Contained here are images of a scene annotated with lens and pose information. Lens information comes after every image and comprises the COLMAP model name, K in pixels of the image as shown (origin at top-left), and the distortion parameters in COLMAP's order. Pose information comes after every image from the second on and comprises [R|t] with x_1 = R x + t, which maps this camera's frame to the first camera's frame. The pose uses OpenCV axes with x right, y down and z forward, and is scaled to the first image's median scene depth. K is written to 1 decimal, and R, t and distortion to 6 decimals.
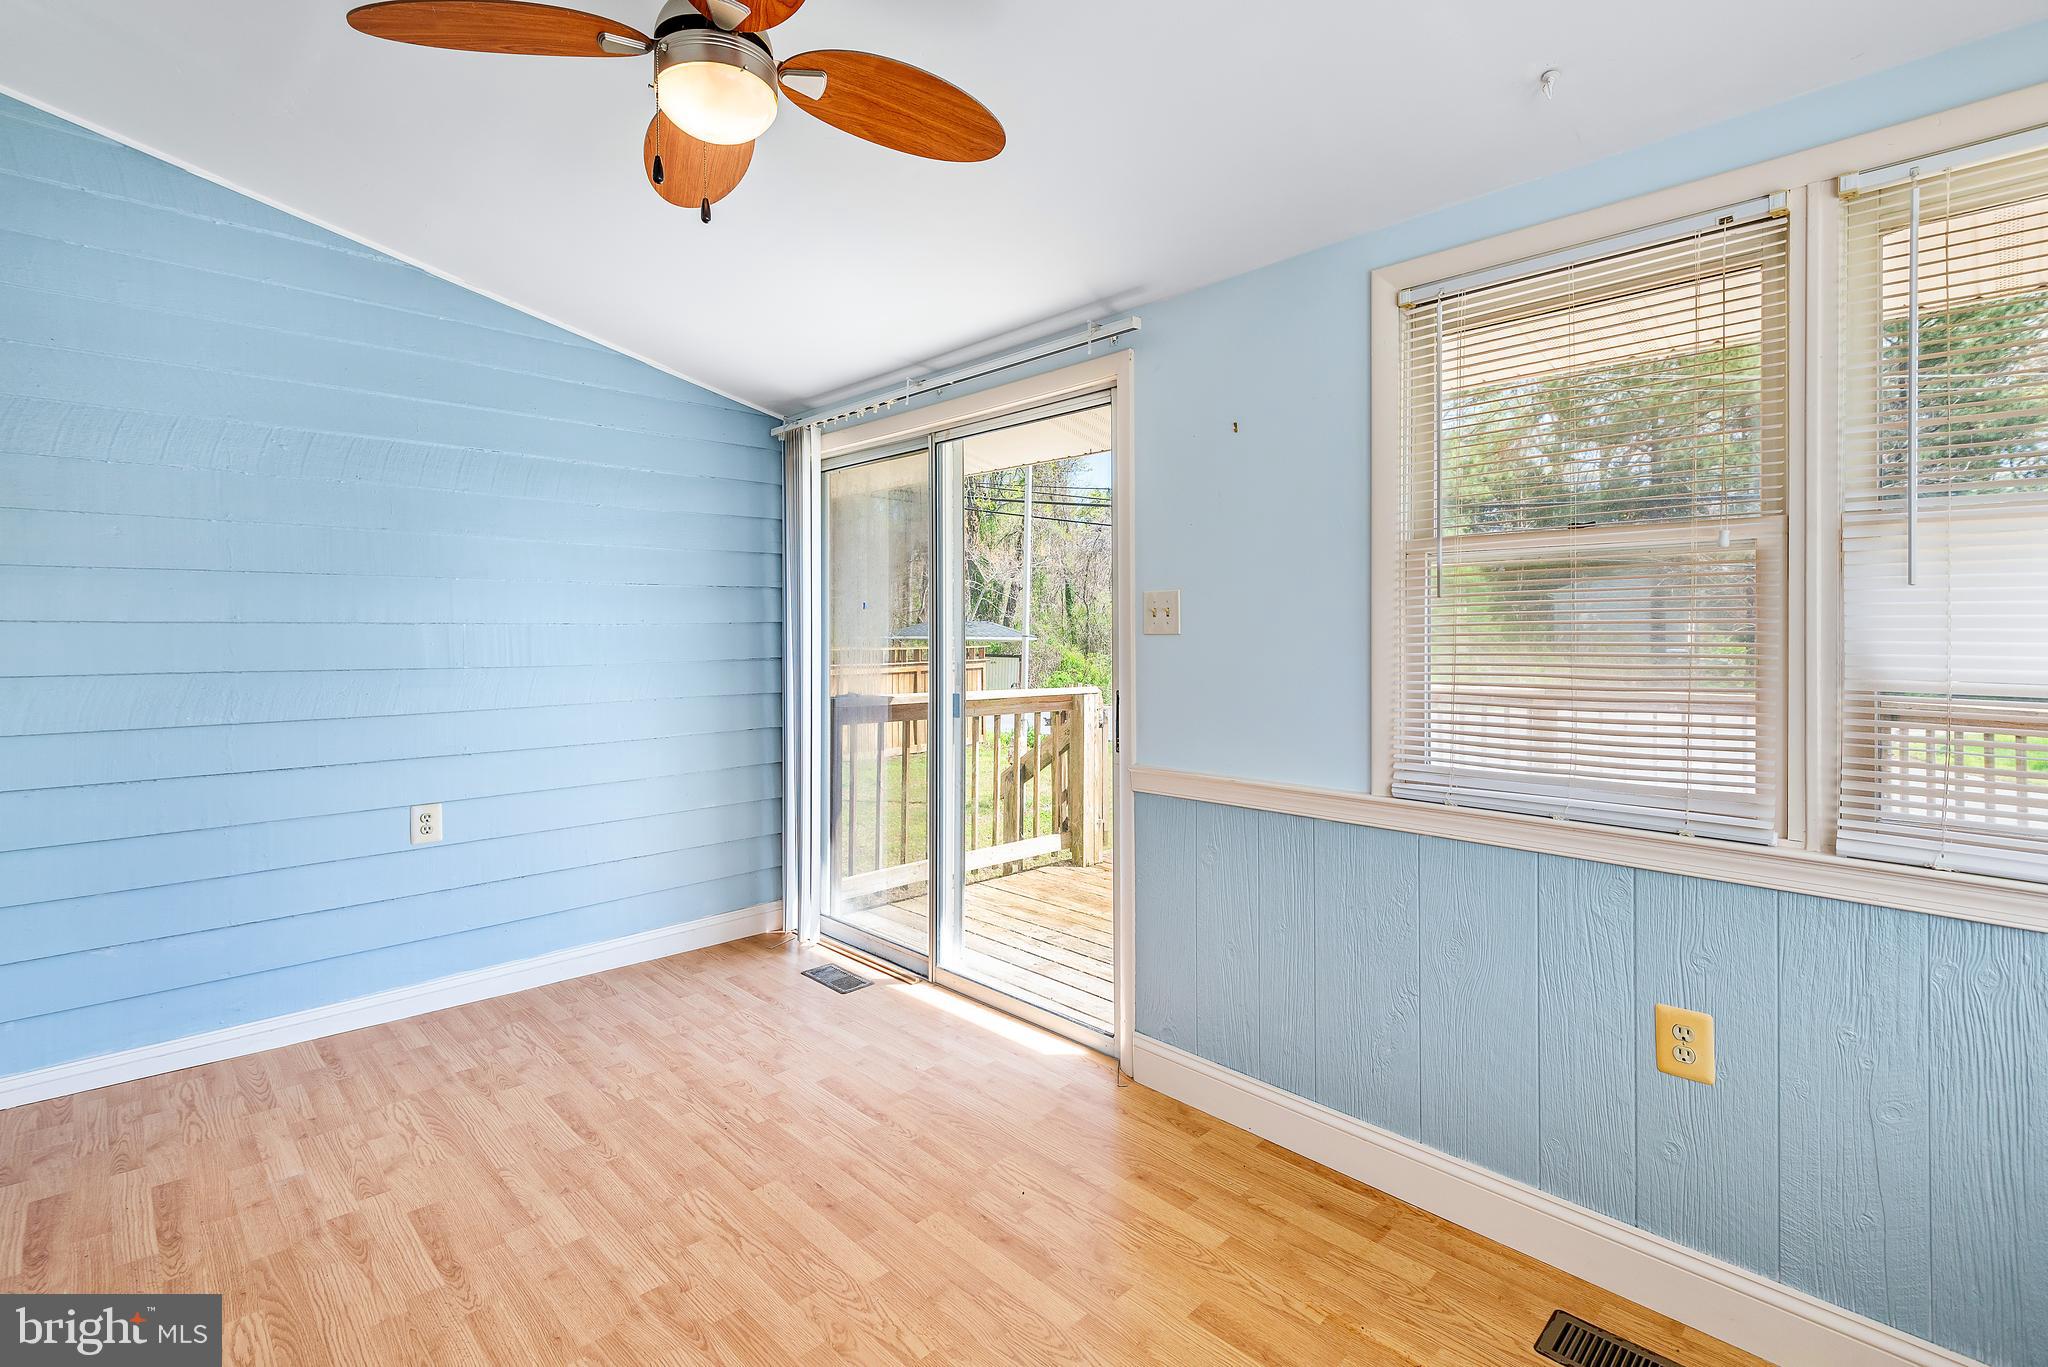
lens RADIAL K [[938.8, 0, 1023.4], [0, 938.8, 630.8], [0, 0, 1]] dist [0.026565, -0.010235]
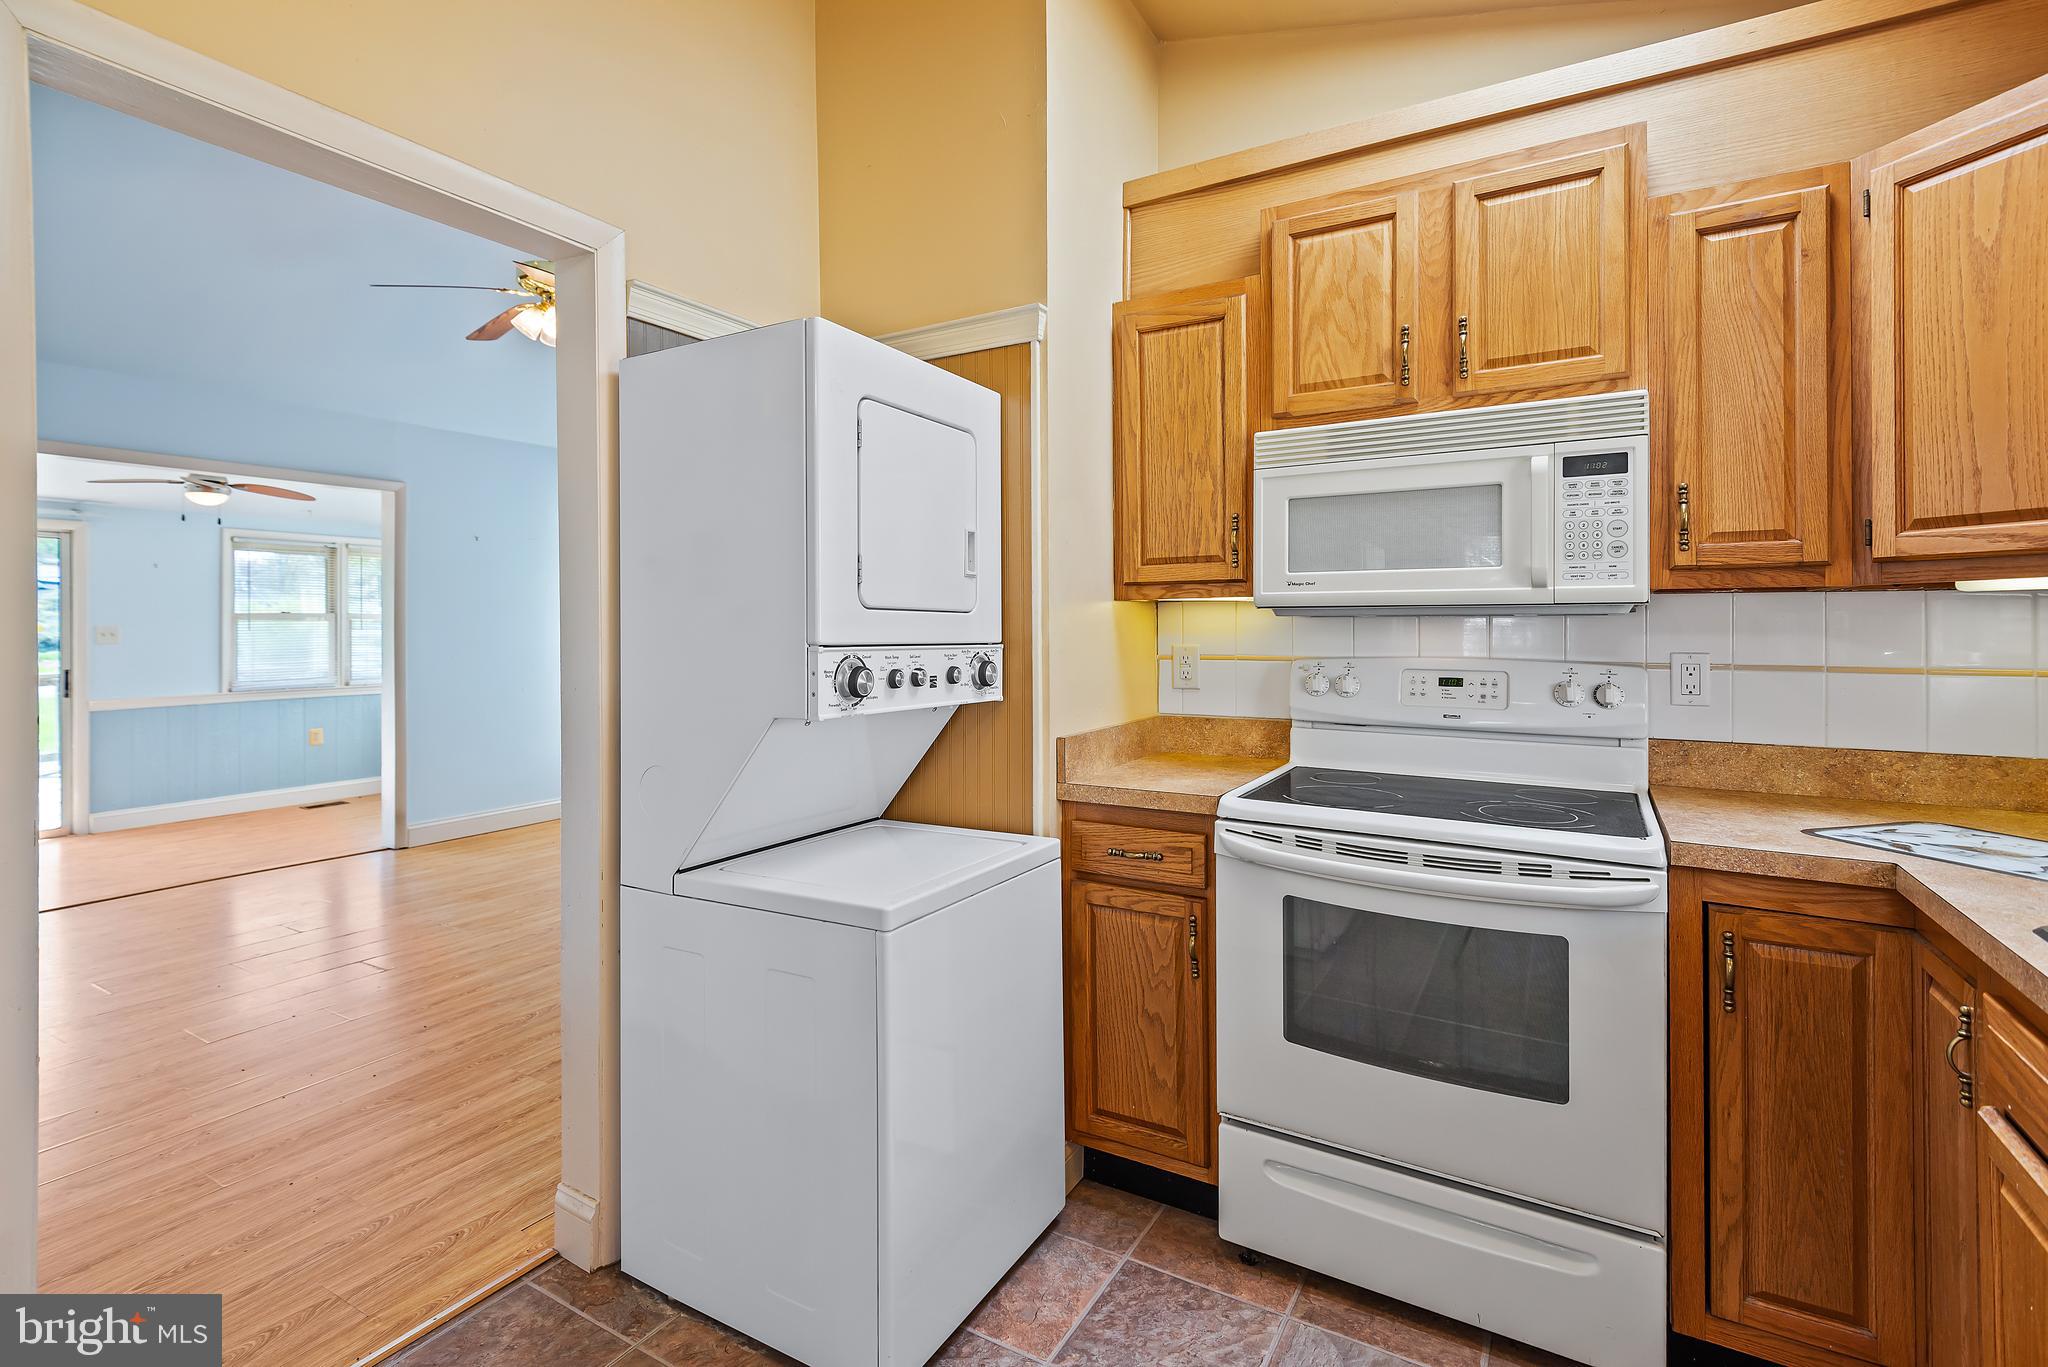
lens RADIAL K [[943.2, 0, 1028.8], [0, 943.2, 623.2], [0, 0, 1]] dist [0.026324, -0.016007]
pose [[-0.262850, 0.001337, 0.964836, -2.887402], [0.001798, 0.999998, -0.000896, -0.042030], [-0.964835, 0.001500, -0.262852, -0.647226]]
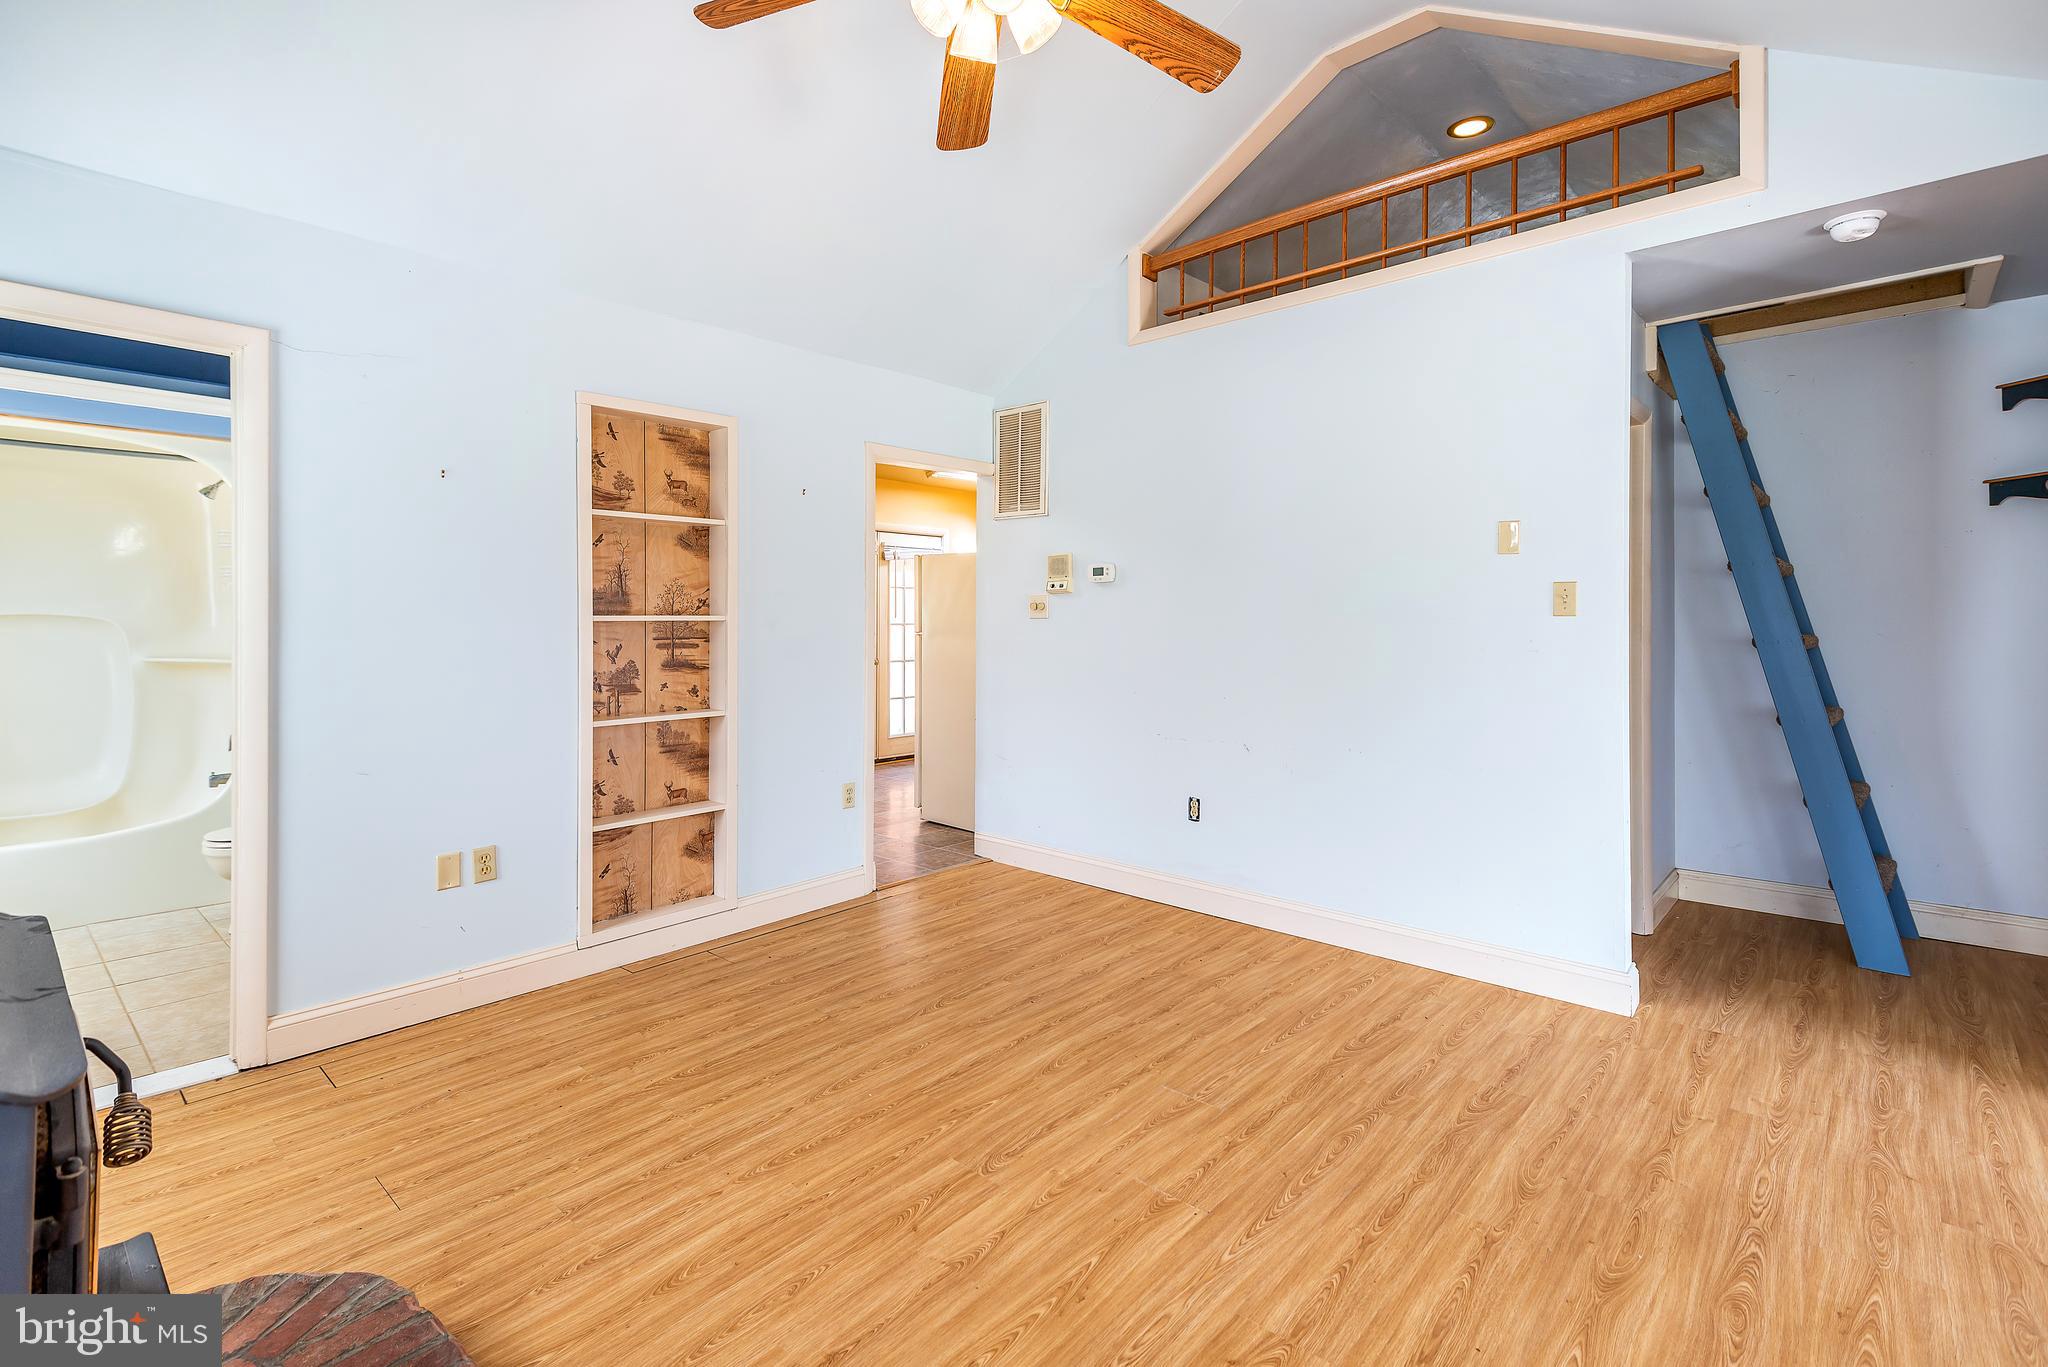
lens RADIAL K [[939.1, 0, 1028.1], [0, 939.1, 615.0], [0, 0, 1]] dist [0.025548, -0.013290]
pose [[0.062016, -0.008038, -0.998043, -0.355234], [0.001045, 0.999968, -0.007989, -0.030934], [0.998075, -0.000548, 0.062022, -0.317317]]
